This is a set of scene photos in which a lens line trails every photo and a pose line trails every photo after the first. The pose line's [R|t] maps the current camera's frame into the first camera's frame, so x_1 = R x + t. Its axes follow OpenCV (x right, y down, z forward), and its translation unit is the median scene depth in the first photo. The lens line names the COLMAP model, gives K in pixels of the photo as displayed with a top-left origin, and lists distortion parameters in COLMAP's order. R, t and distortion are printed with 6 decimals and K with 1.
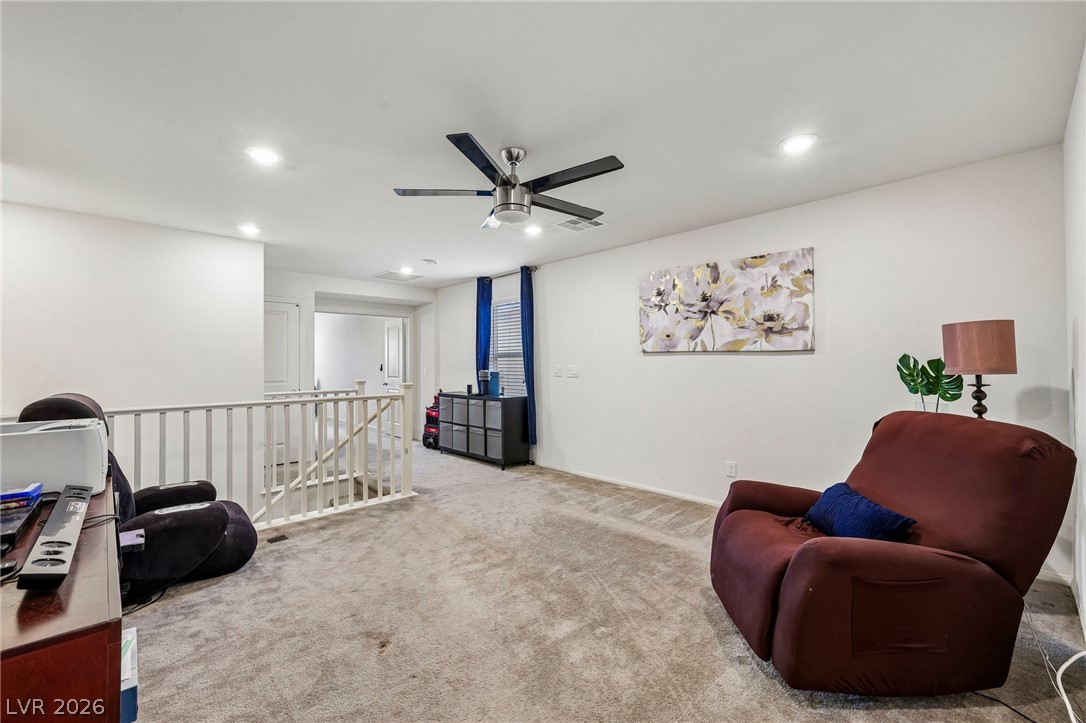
lens RADIAL K [[452.9, 0, 538.7], [0, 452.9, 359.8], [0, 0, 1]] dist [-0.001196, -0.000064]
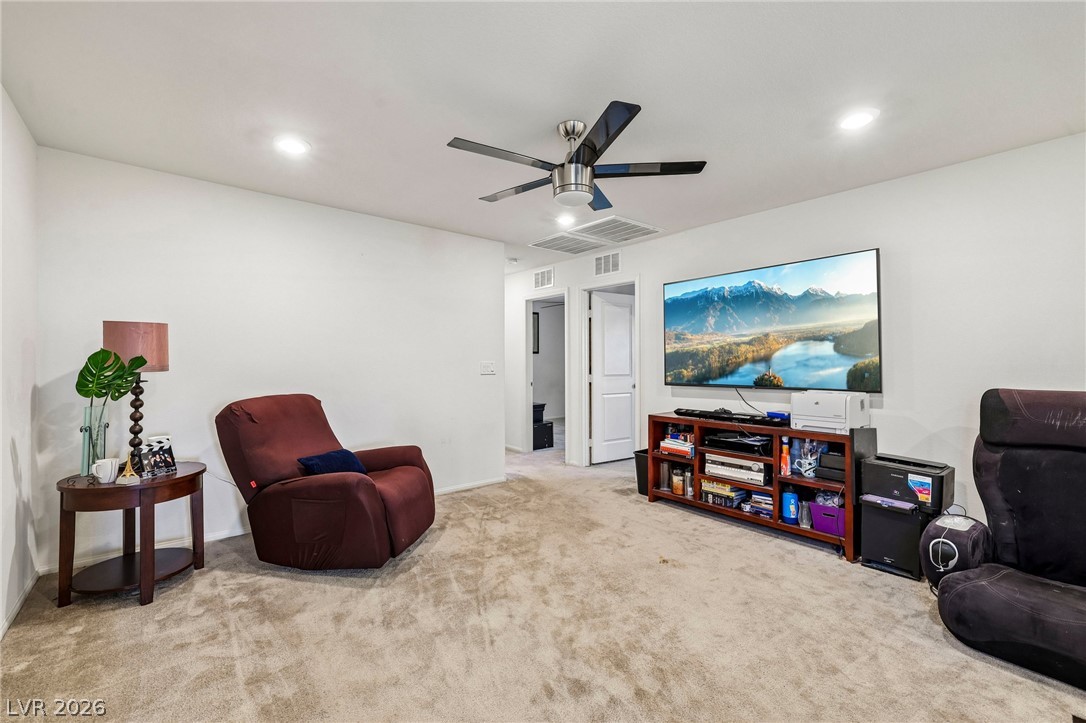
lens RADIAL K [[452.9, 0, 538.7], [0, 452.9, 359.8], [0, 0, 1]] dist [-0.001196, -0.000064]
pose [[-0.997877, 0.002506, 0.065084, -0.031885], [0.001721, 0.999925, -0.012111, 0.018163], [-0.065110, -0.011974, -0.997806, 1.370037]]
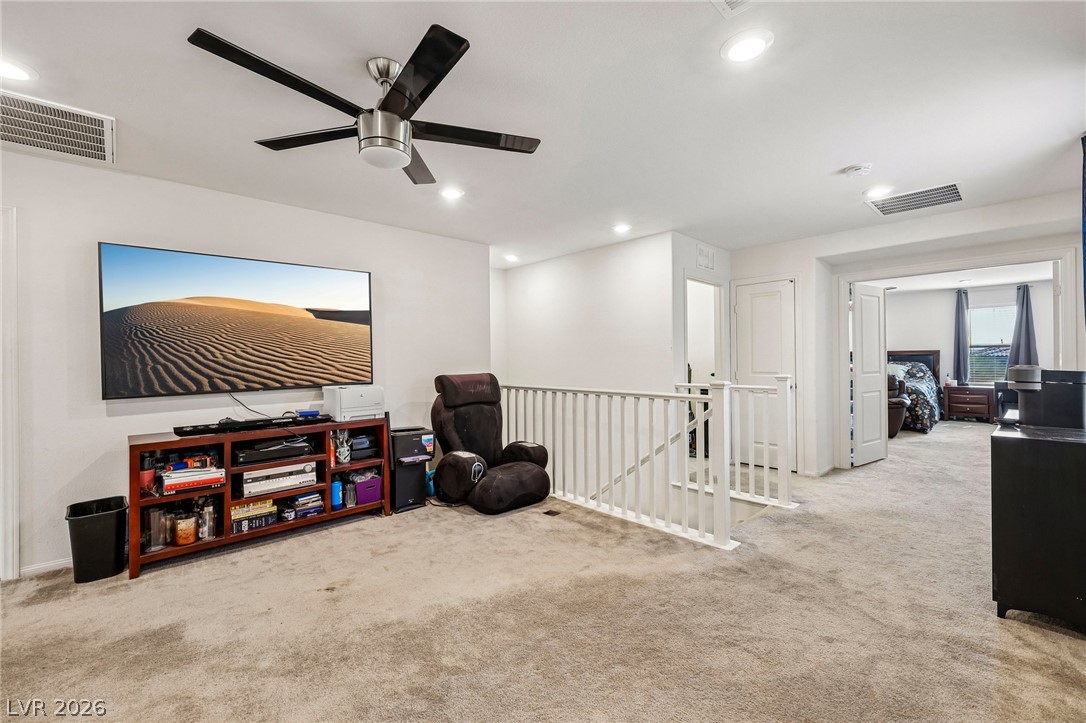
lens RADIAL K [[452.9, 0, 538.7], [0, 452.9, 359.8], [0, 0, 1]] dist [-0.001196, -0.000064]
pose [[-0.009236, 0.008718, -0.999919, 0.483359], [0.018552, 0.999791, 0.008546, 0.010175], [0.999785, -0.018471, -0.009396, 0.898163]]
